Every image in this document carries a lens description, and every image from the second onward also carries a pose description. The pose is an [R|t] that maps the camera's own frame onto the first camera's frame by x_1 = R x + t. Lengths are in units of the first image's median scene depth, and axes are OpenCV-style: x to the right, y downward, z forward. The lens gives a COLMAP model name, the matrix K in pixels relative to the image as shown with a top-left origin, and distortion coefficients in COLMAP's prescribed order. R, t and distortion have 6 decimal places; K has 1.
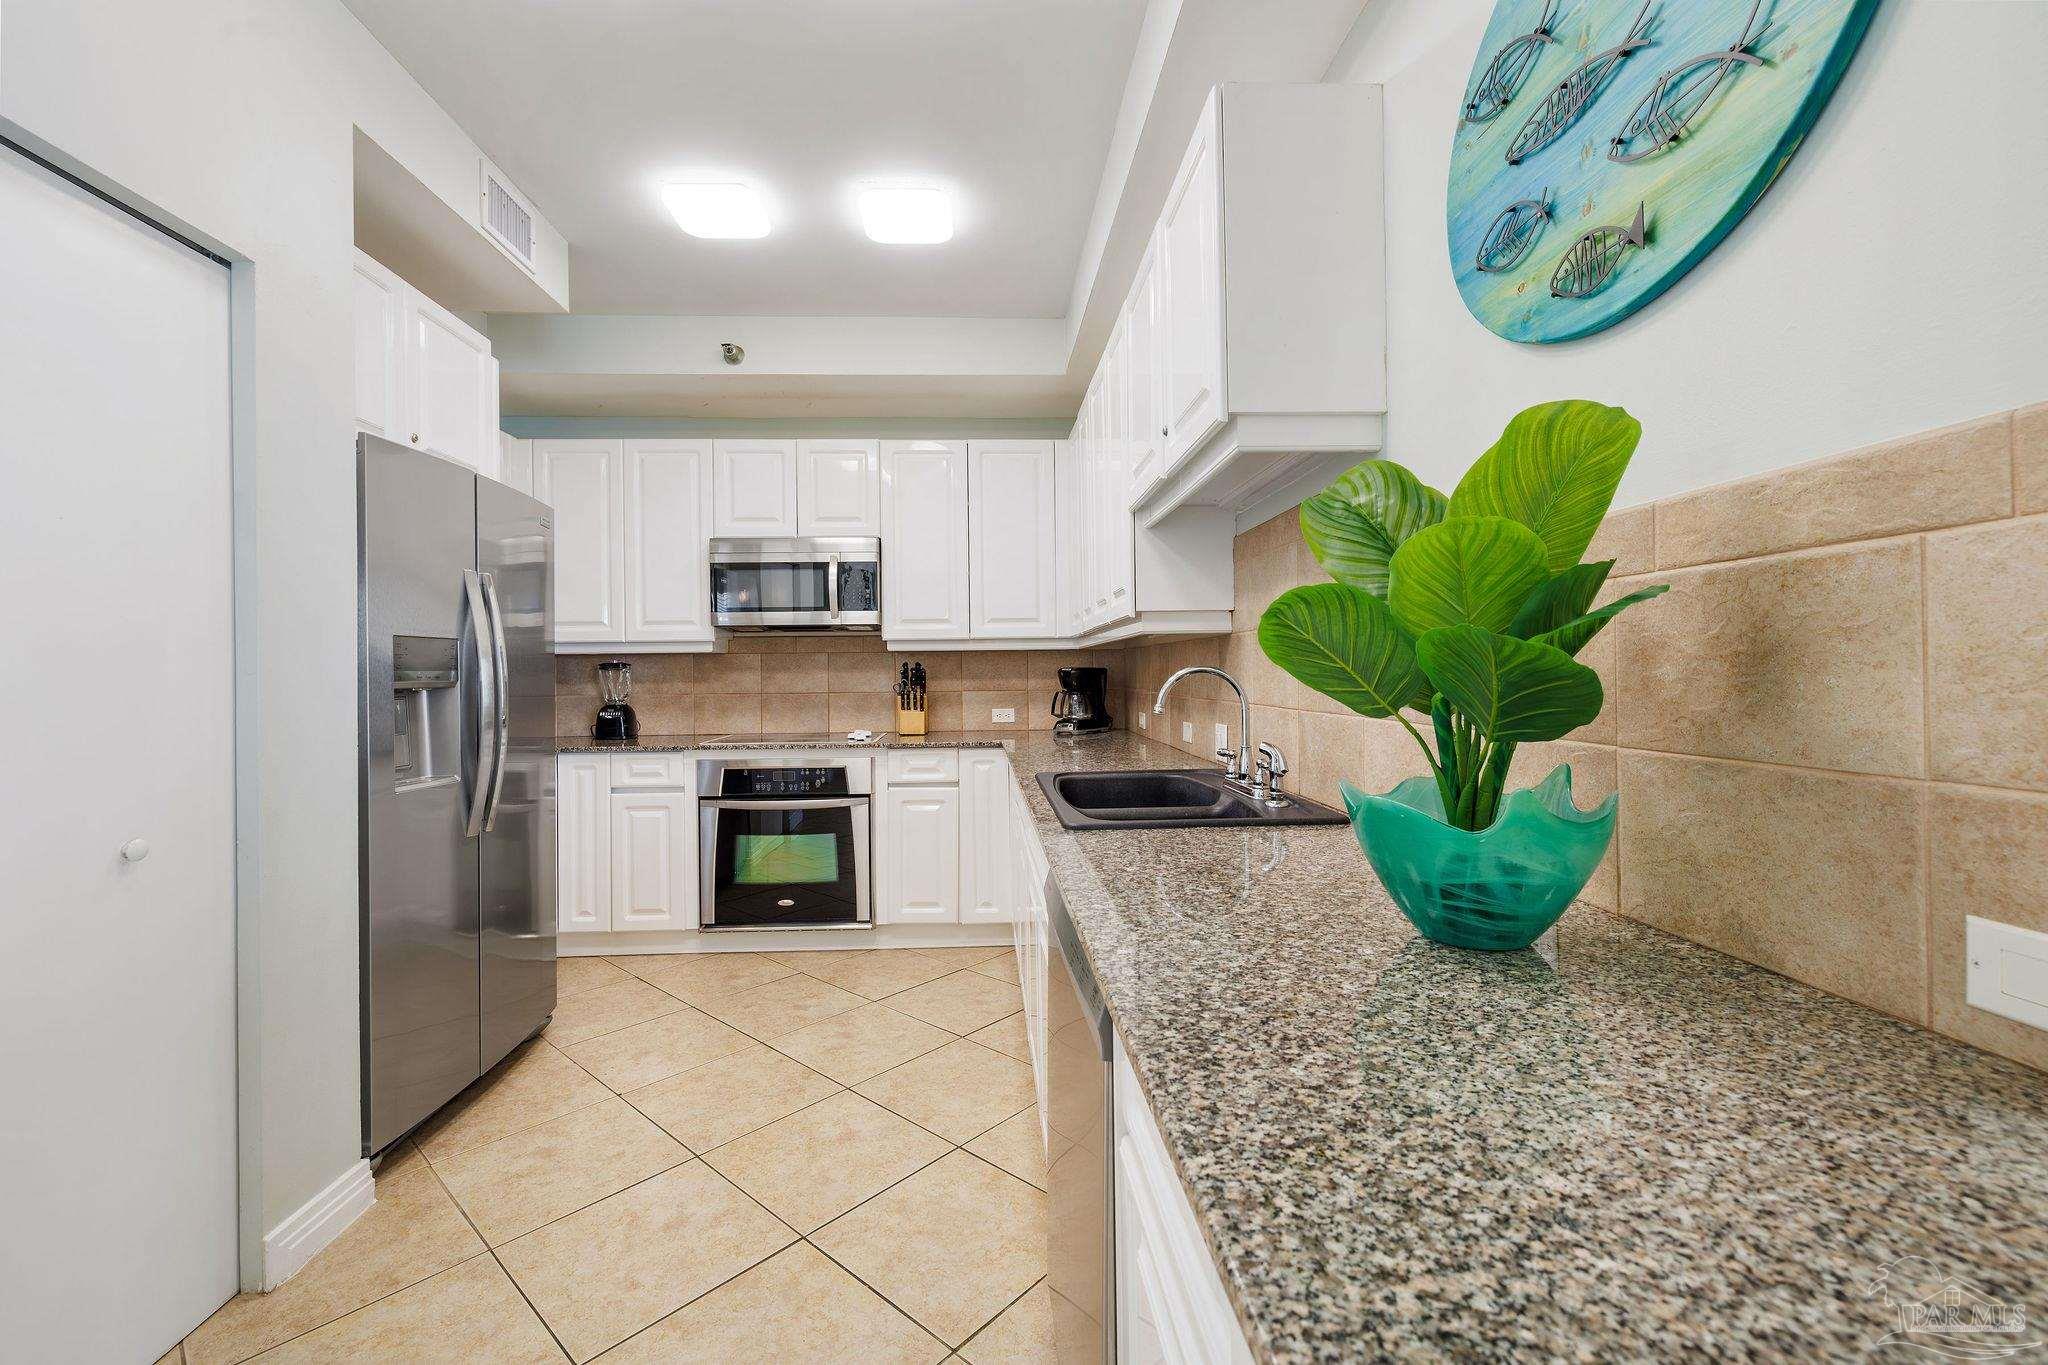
lens RADIAL K [[853.5, 0, 1028.1], [0, 853.5, 665.8], [0, 0, 1]] dist [-0.009544, 0.000743]
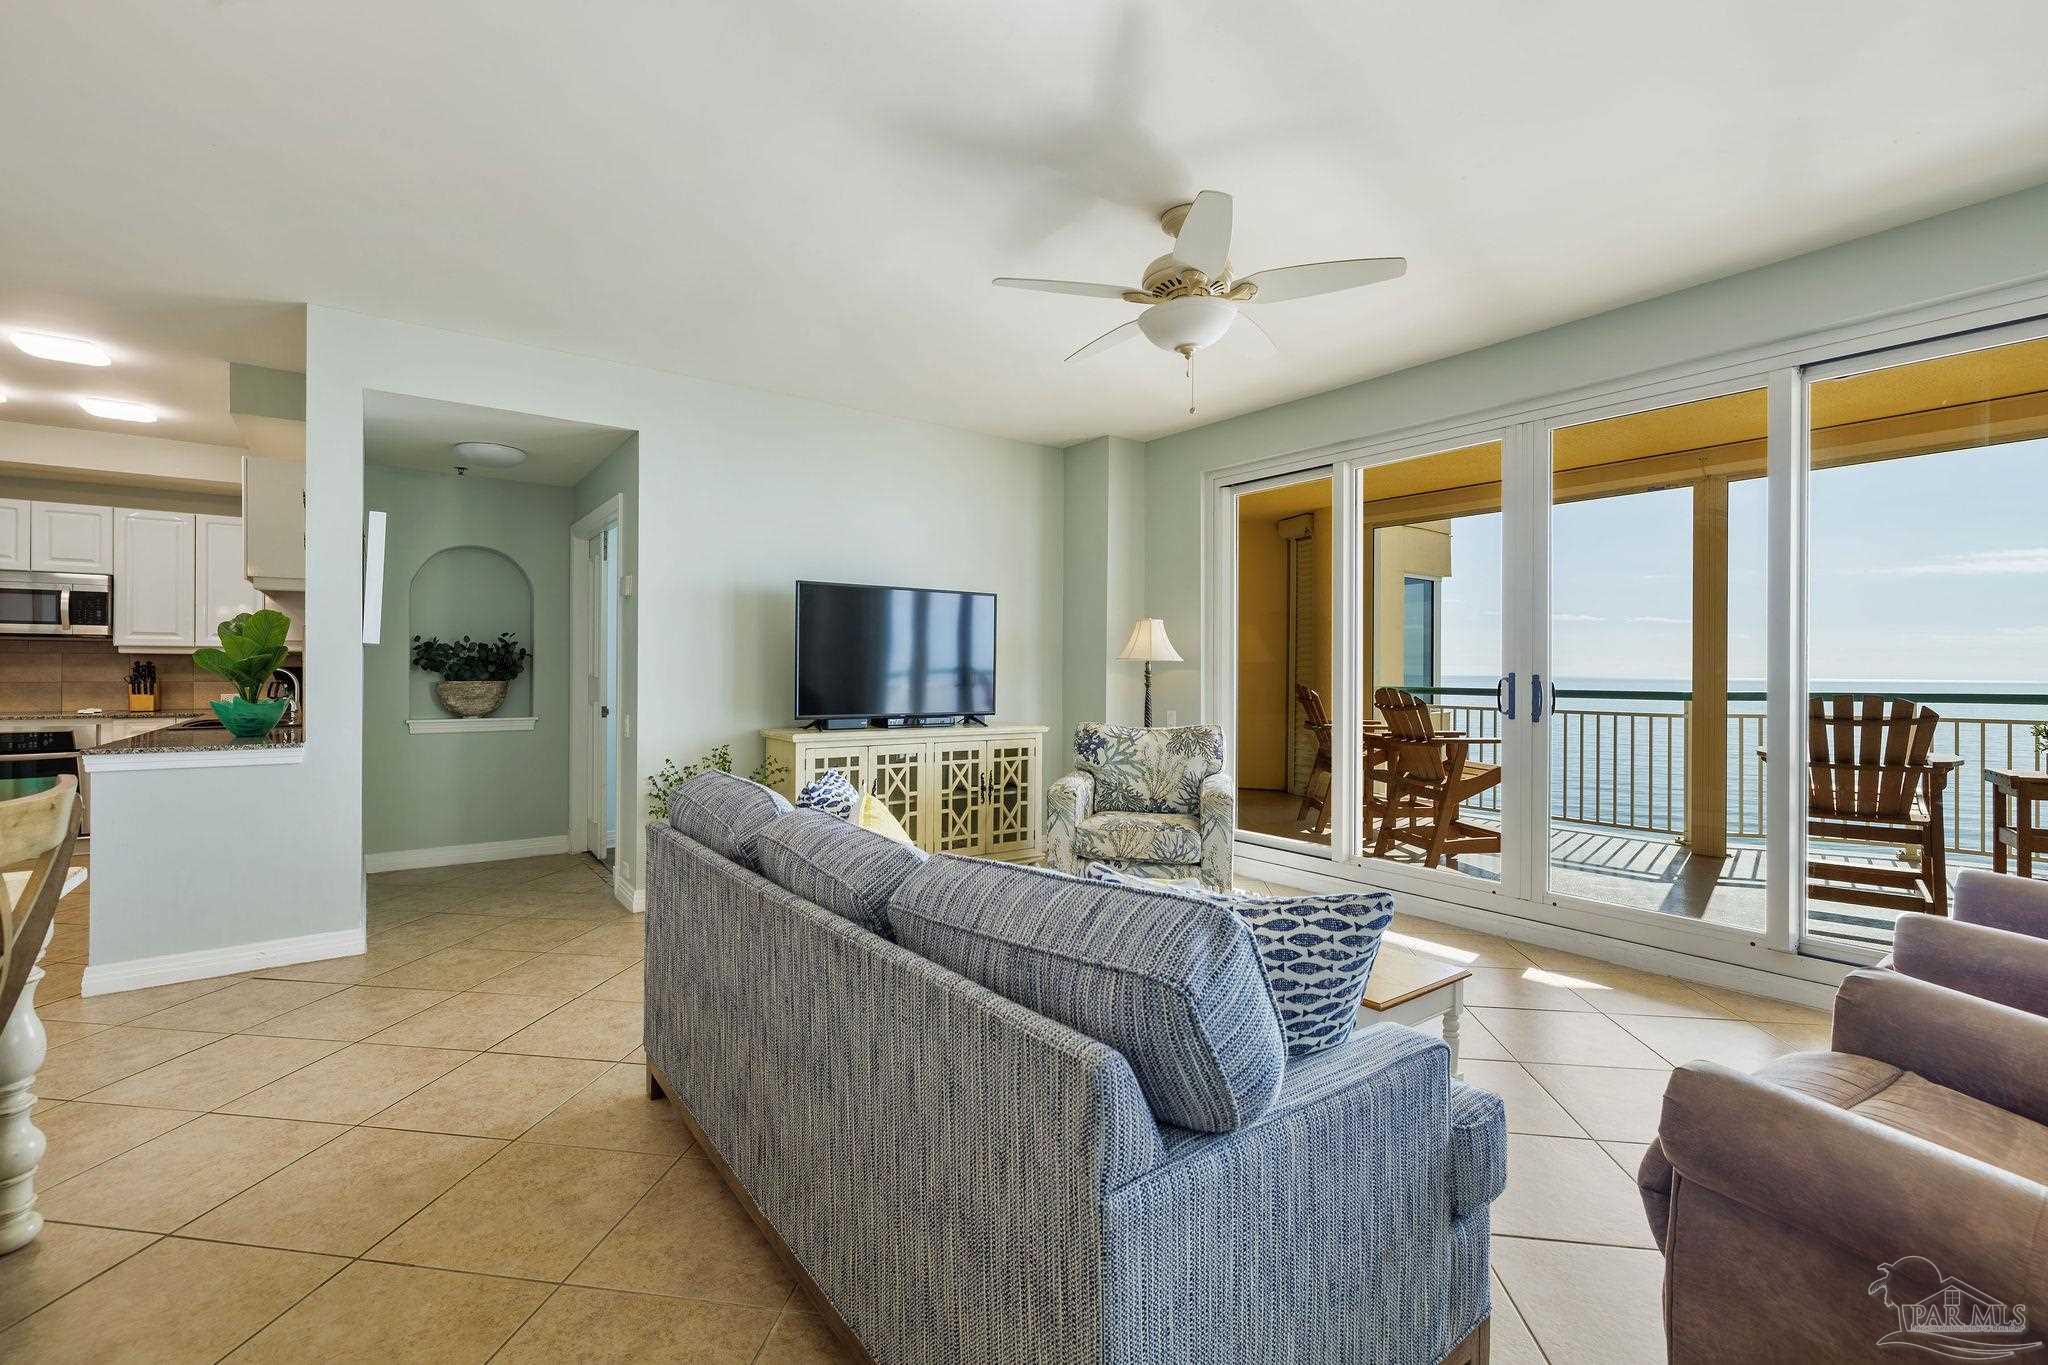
lens RADIAL K [[853.5, 0, 1019.8], [0, 853.5, 670.7], [0, 0, 1]] dist [-0.009544, 0.000743]
pose [[0.836009, 0.014965, 0.548512, 0.338105], [-0.015140, 0.999877, -0.004203, -0.005394], [-0.548507, -0.004791, 0.836132, -1.075096]]
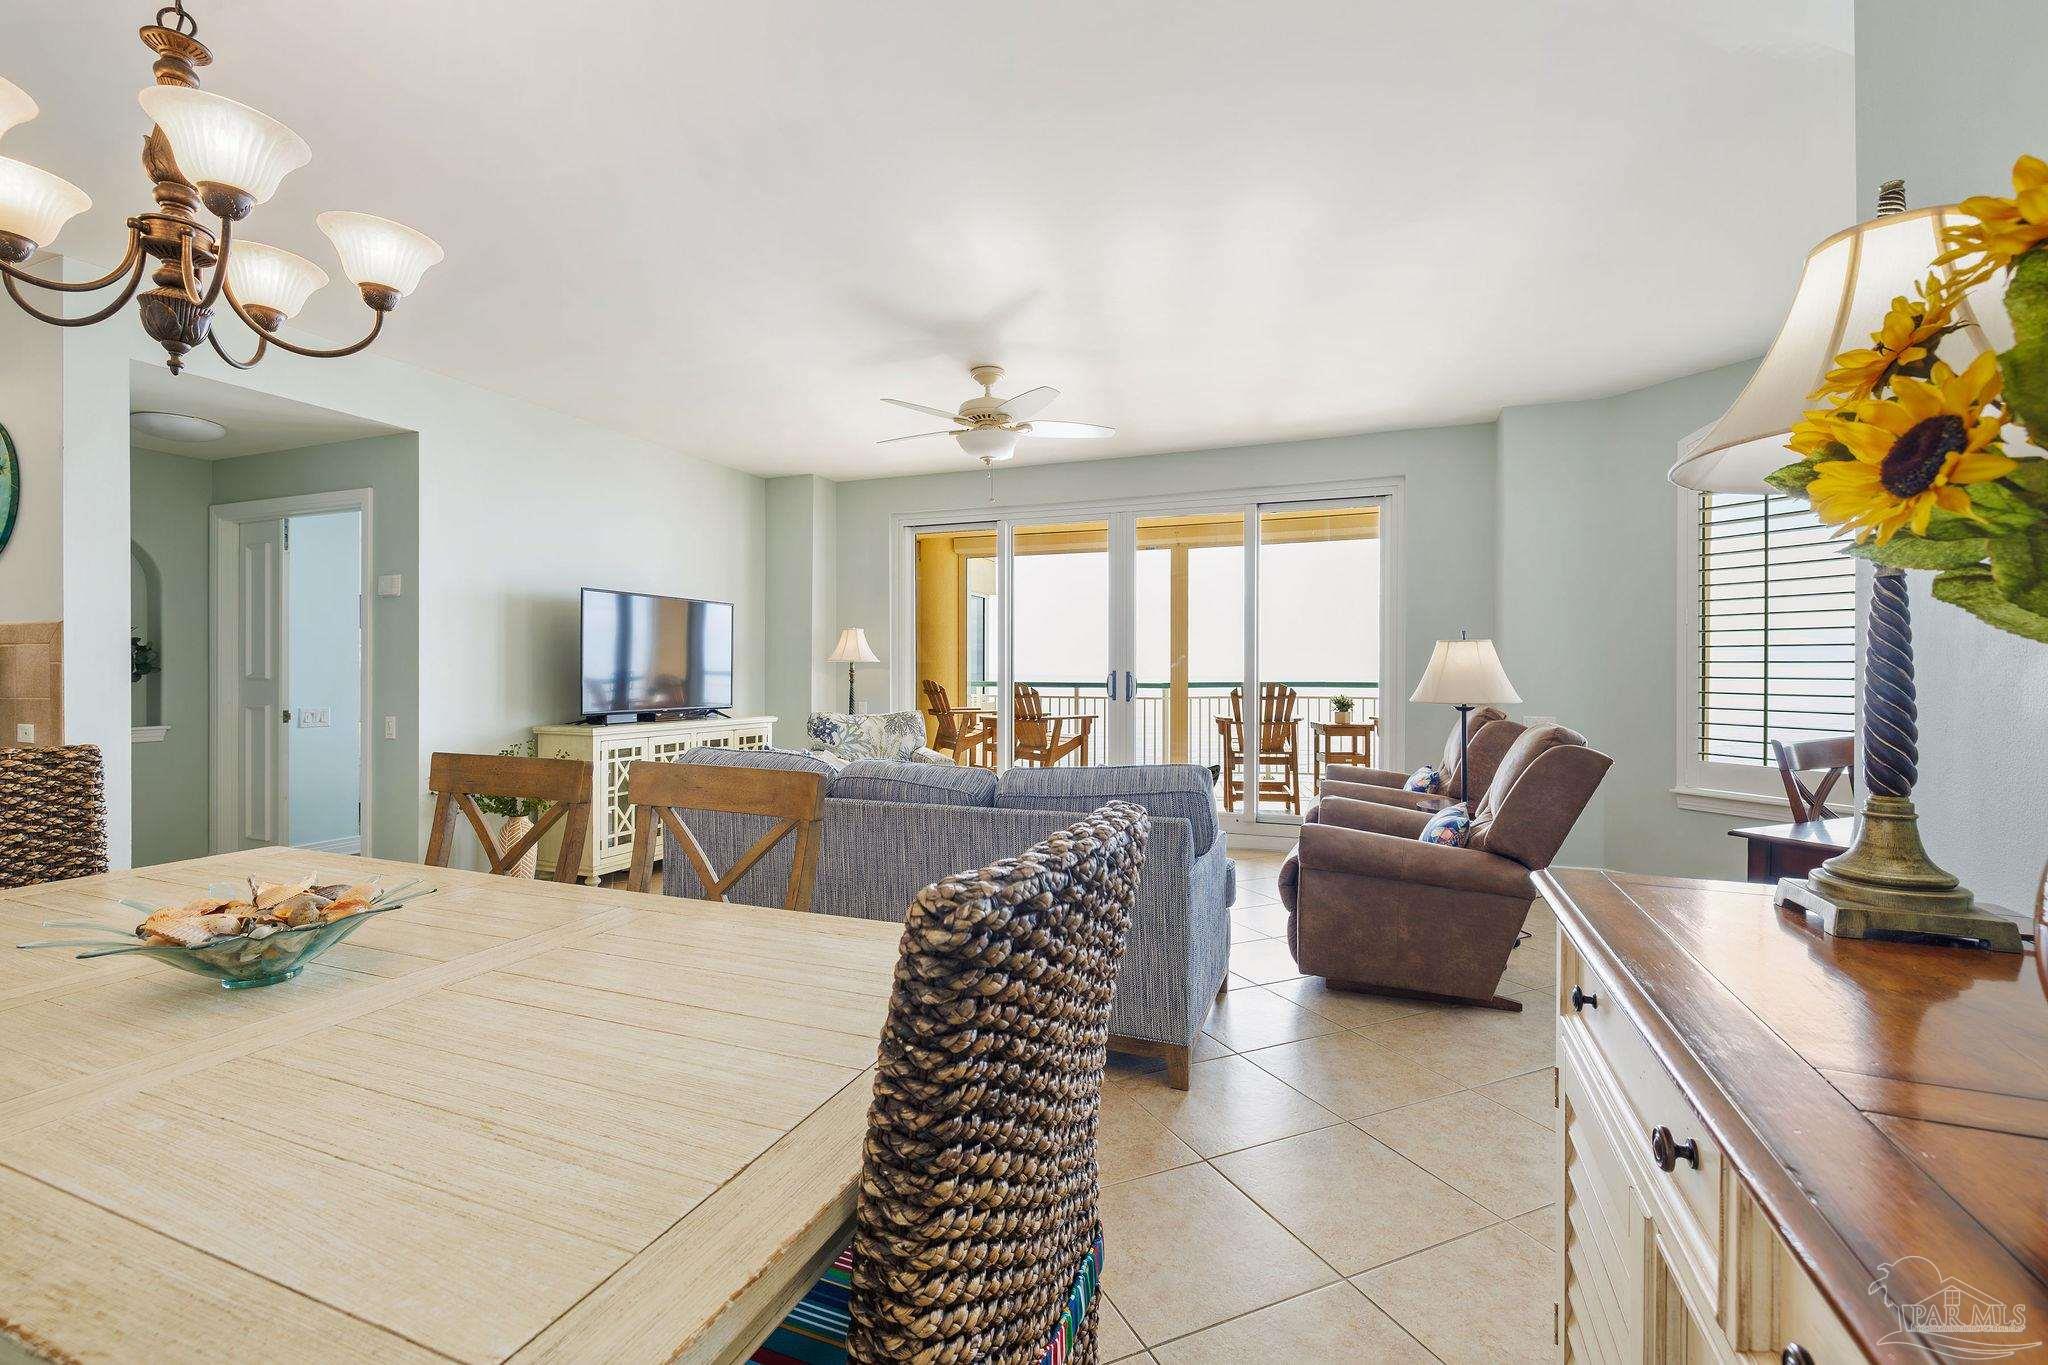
lens RADIAL K [[853.5, 0, 993.5], [0, 853.5, 677.6], [0, 0, 1]] dist [-0.009544, 0.000743]
pose [[0.423791, 0.002581, 0.905756, -0.155898], [-0.010267, 0.999945, 0.001955, -0.004753], [-0.905702, -0.010128, 0.423794, -1.024936]]
